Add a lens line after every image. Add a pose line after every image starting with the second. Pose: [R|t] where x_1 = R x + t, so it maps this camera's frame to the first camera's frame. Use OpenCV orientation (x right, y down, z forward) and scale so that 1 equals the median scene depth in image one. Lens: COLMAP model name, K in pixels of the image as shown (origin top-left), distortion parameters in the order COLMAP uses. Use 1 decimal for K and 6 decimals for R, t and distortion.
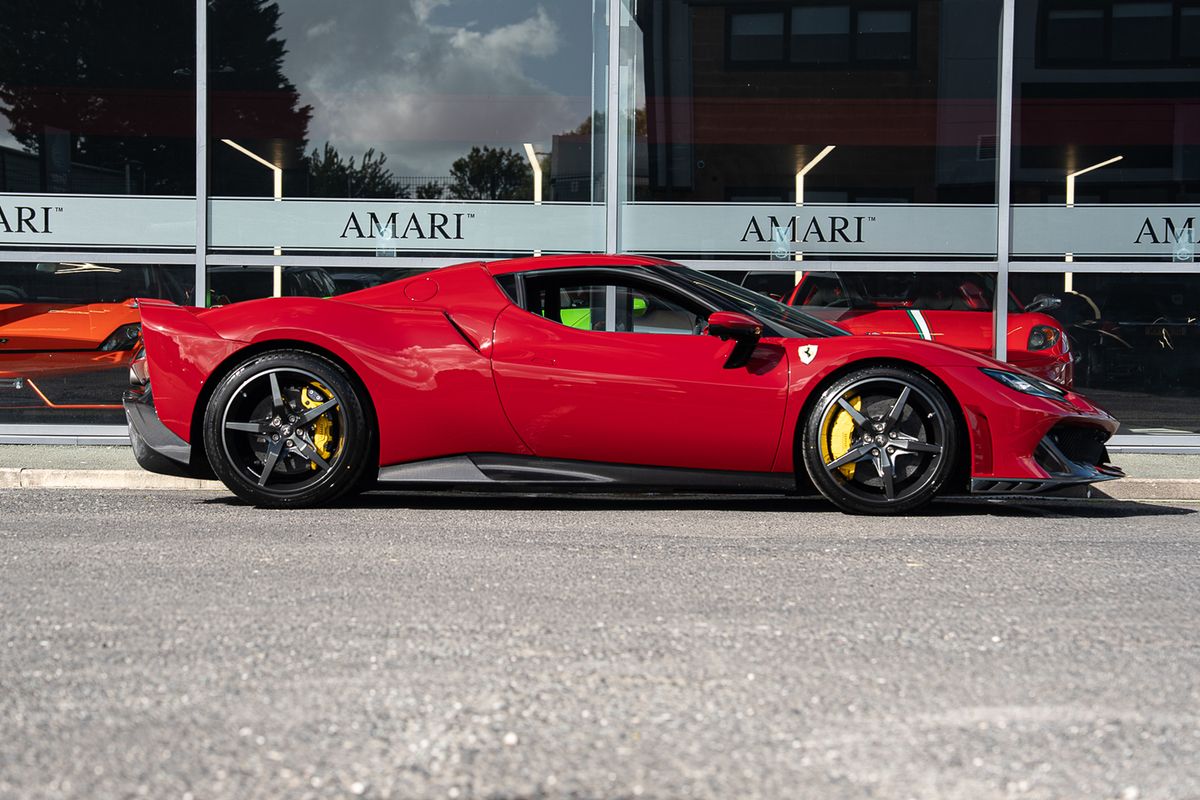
lens RADIAL K [[3524.3, 0, 616.9], [0, 3524.3, 402.4], [0, 0, 1]] dist [0.400953, 1.025971]
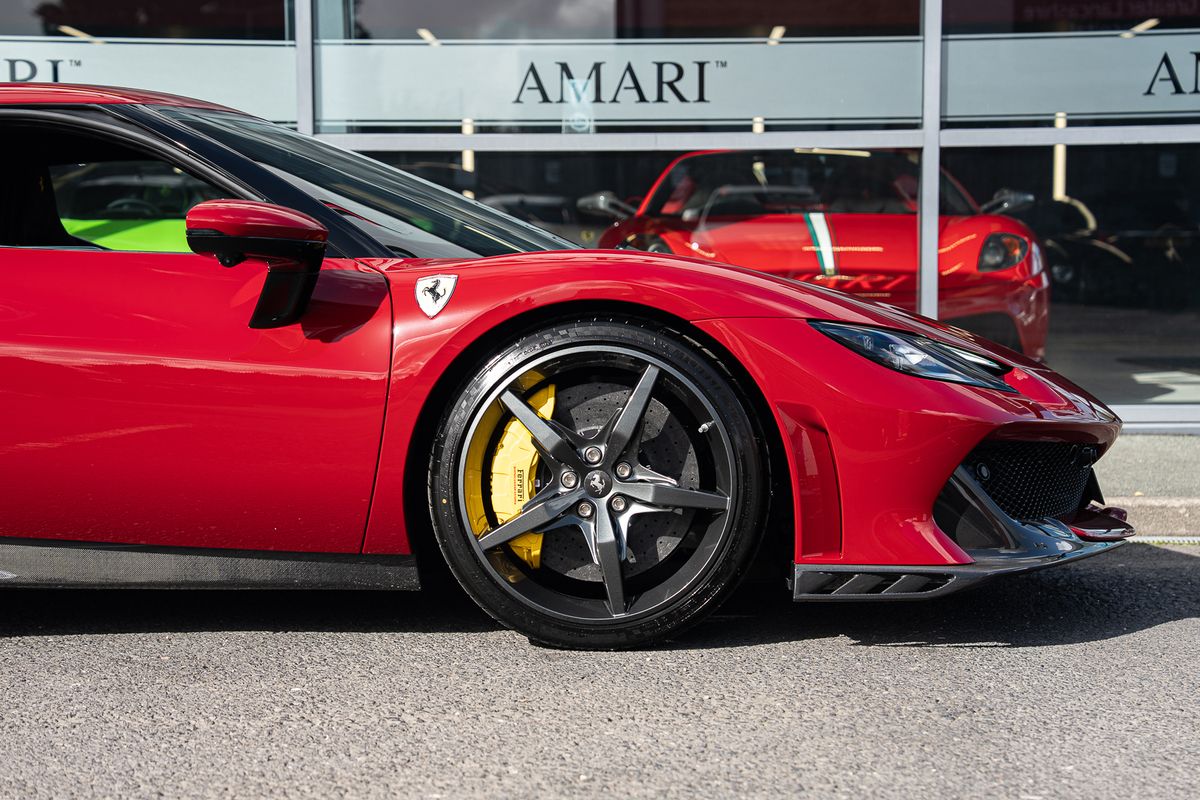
lens RADIAL K [[3142.6, 0, 596.8], [0, 3142.6, 404.1], [0, 0, 1]] dist [0.504352, 0.046618]
pose [[0.999698, -0.011430, -0.021741, 0.062010], [0.012047, 0.999522, 0.028466, -0.008119], [0.021405, -0.028719, 0.999358, 0.441805]]
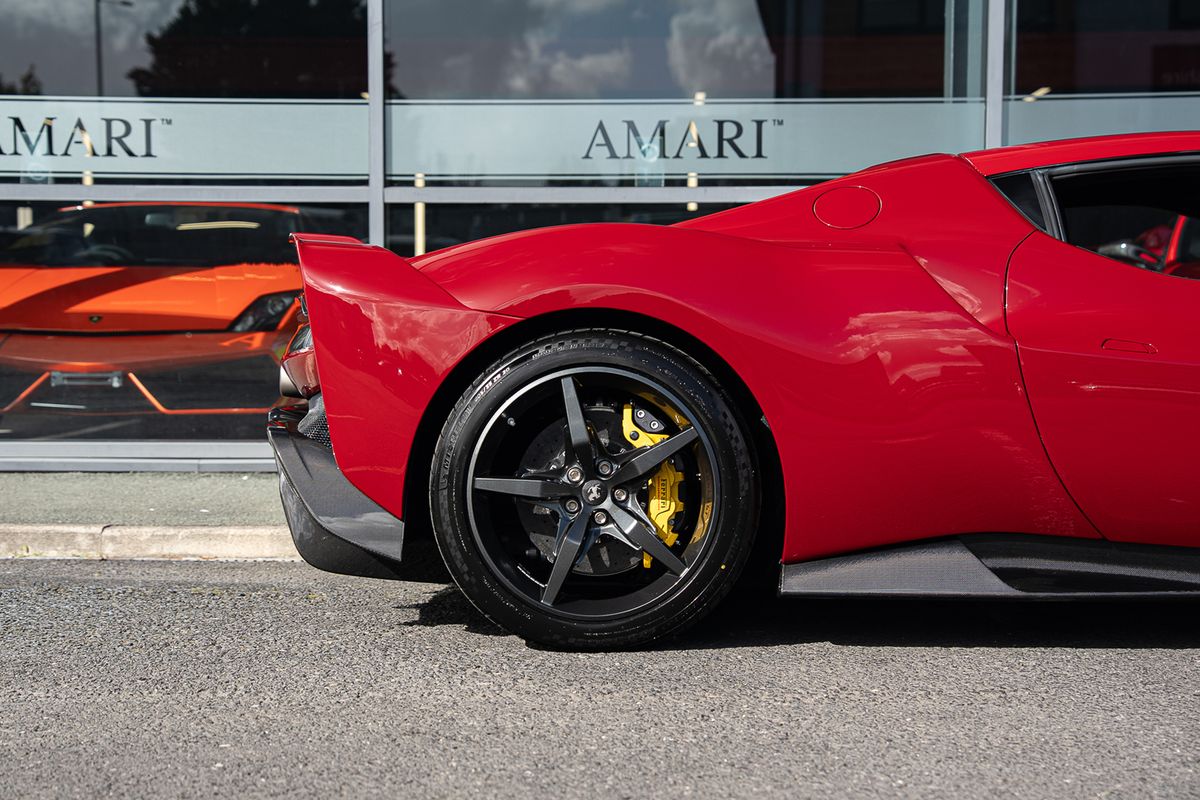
lens RADIAL K [[3142.6, 0, 596.8], [0, 3142.6, 404.1], [0, 0, 1]] dist [0.504352, 0.046618]
pose [[0.999440, -0.009991, -0.031939, -0.057314], [0.010336, 0.999890, 0.010665, -0.006621], [0.031829, -0.010989, 0.999433, 0.406036]]
